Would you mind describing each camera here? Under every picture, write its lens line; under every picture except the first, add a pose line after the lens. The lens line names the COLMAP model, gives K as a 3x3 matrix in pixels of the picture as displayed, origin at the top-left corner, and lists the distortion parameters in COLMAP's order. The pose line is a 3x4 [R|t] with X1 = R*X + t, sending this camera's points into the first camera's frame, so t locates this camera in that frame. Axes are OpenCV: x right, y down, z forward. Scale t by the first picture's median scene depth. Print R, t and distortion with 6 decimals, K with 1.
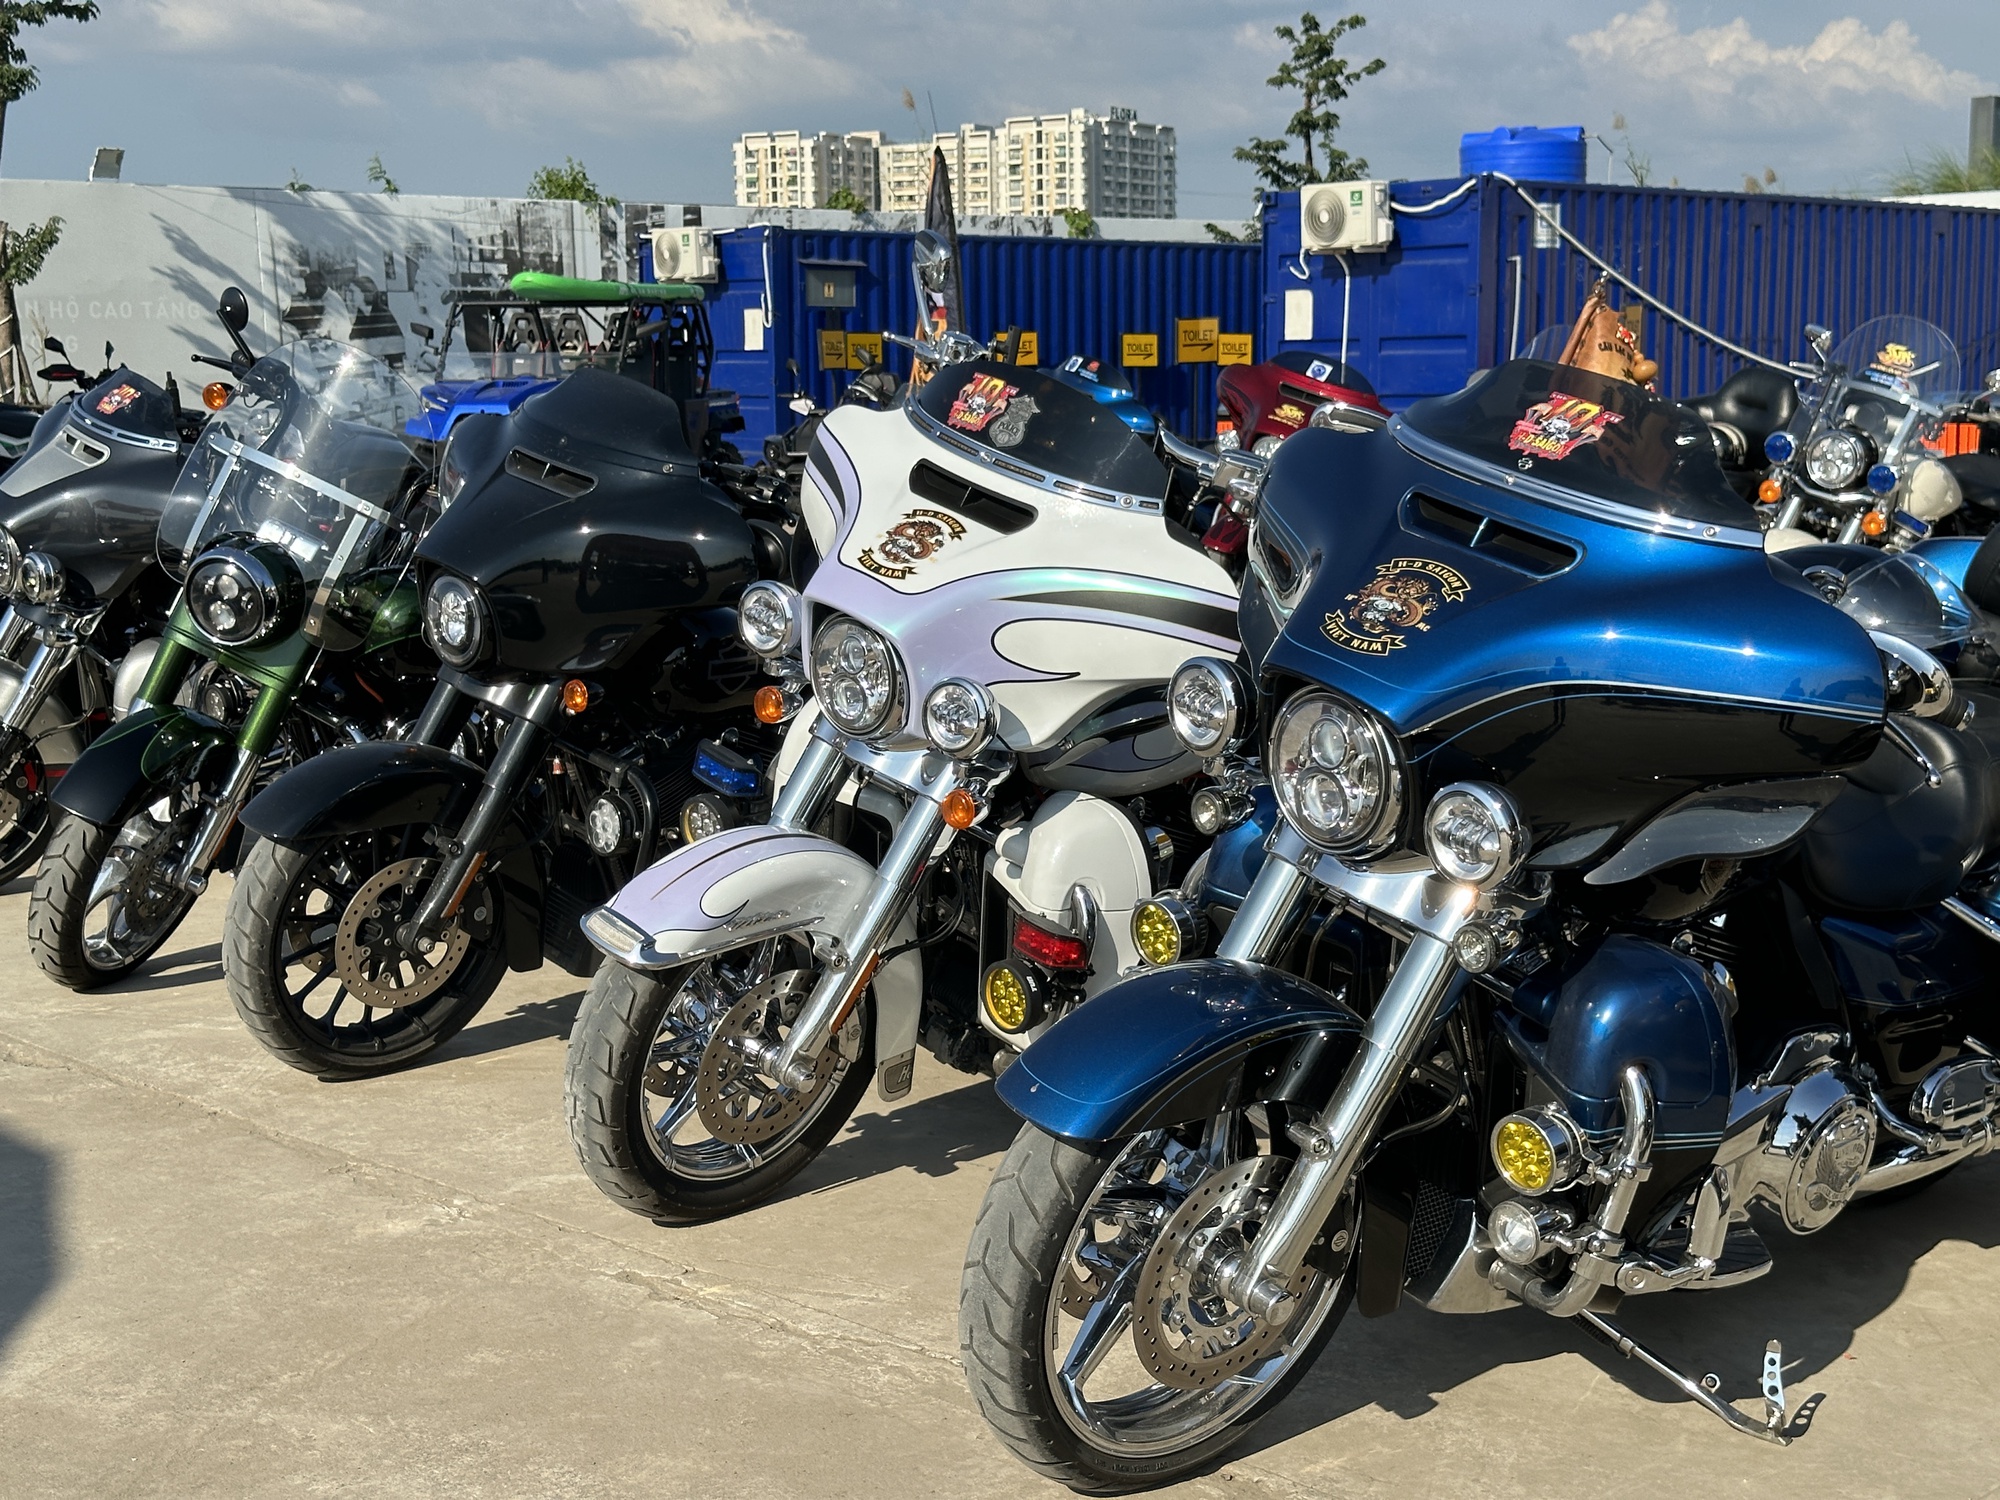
lens RADIAL K [[2741.5, 0, 1000.0], [0, 2741.5, 750.0], [0, 0, 1]] dist [0.272663, -0.734656]
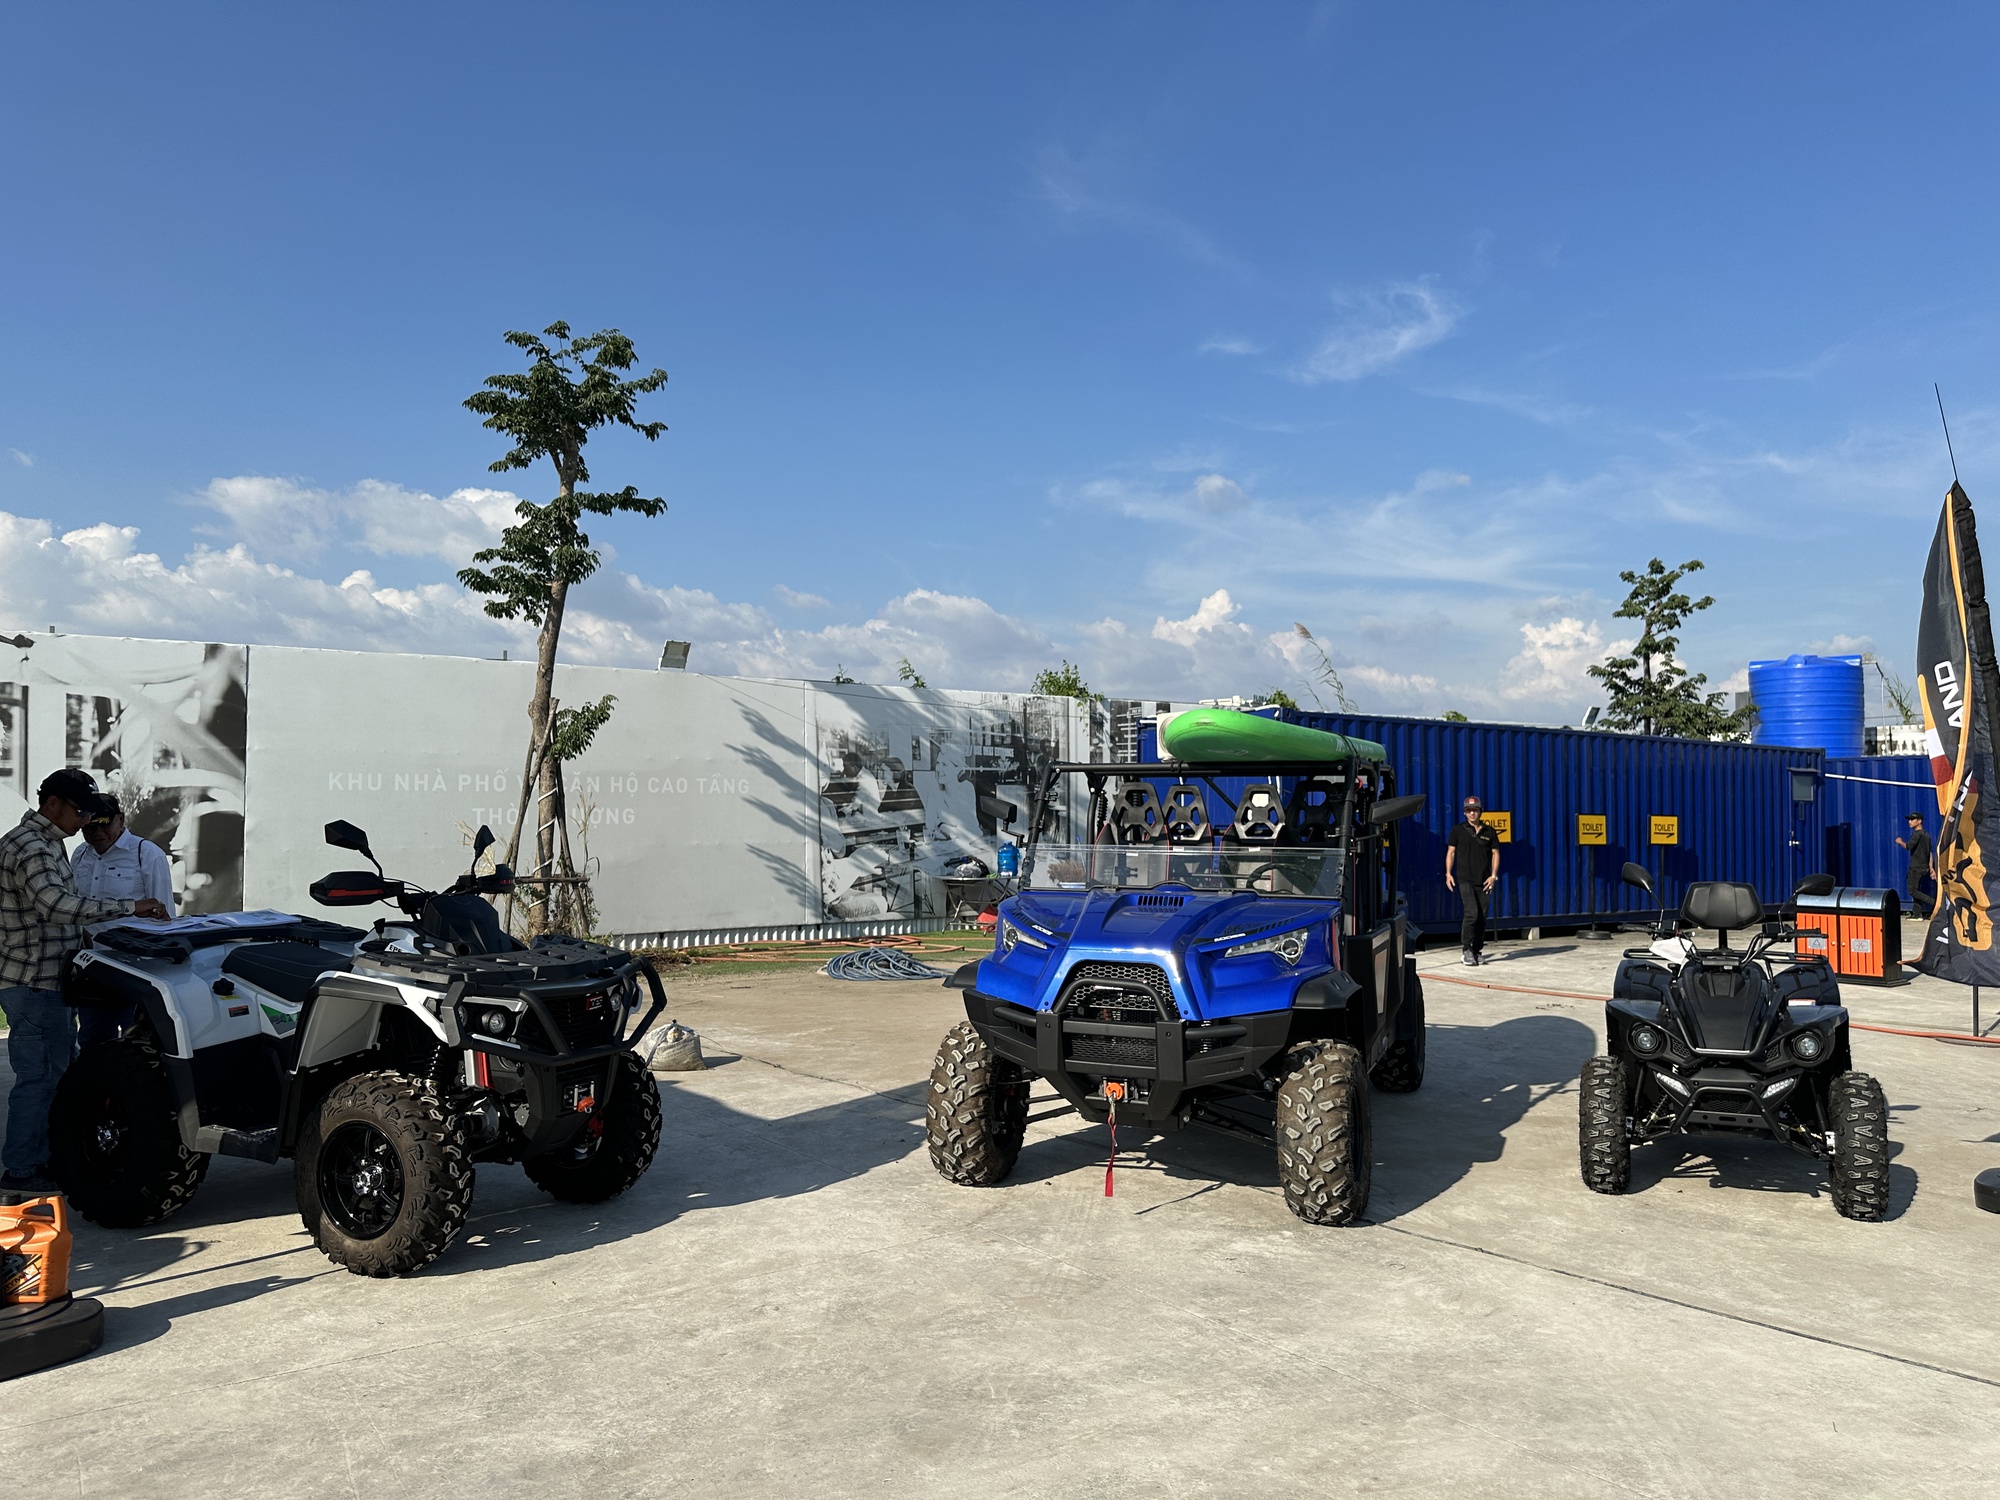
lens RADIAL K [[1424.9, 0, 1002.3], [0, 1424.9, 778.7], [0, 0, 1]] dist [0.011417, -0.001171]
pose [[0.990451, 0.010919, -0.137435, -0.101211], [-0.033753, 0.985727, -0.164936, -0.065093], [0.133673, 0.167999, 0.976682, 0.426833]]
